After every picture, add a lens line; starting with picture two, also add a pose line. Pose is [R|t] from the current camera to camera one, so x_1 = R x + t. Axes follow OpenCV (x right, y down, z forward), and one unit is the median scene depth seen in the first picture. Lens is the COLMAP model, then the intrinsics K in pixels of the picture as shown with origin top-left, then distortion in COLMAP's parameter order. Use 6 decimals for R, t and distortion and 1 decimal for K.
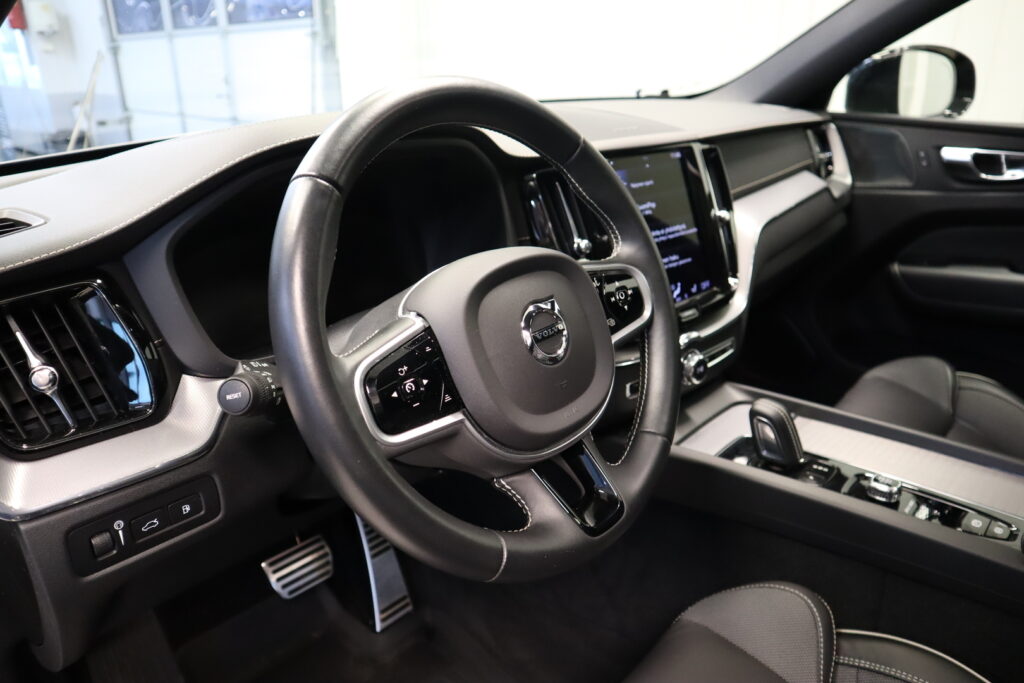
lens RADIAL K [[705.5, 0, 512.0], [0, 705.5, 341.5], [0, 0, 1]] dist [-0.125604, 0.073848]
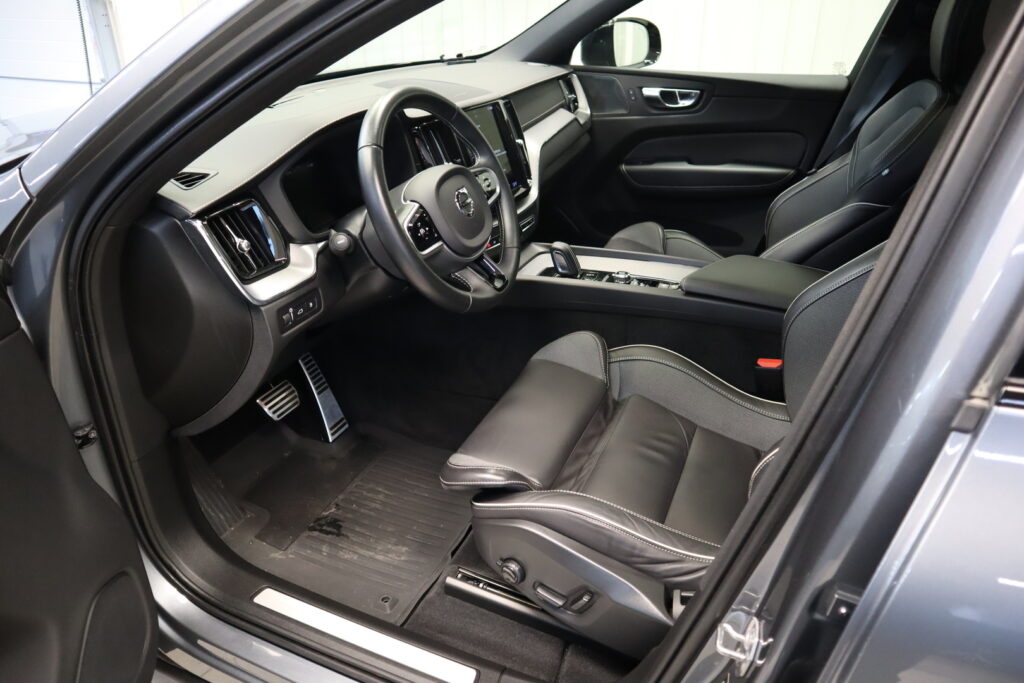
lens RADIAL K [[705.5, 0, 512.0], [0, 705.5, 341.5], [0, 0, 1]] dist [-0.125604, 0.073848]
pose [[0.942127, -0.149457, 0.300098, -0.243768], [0.119970, 0.986153, 0.114497, 0.081690], [-0.313055, -0.071868, 0.947012, -0.524081]]
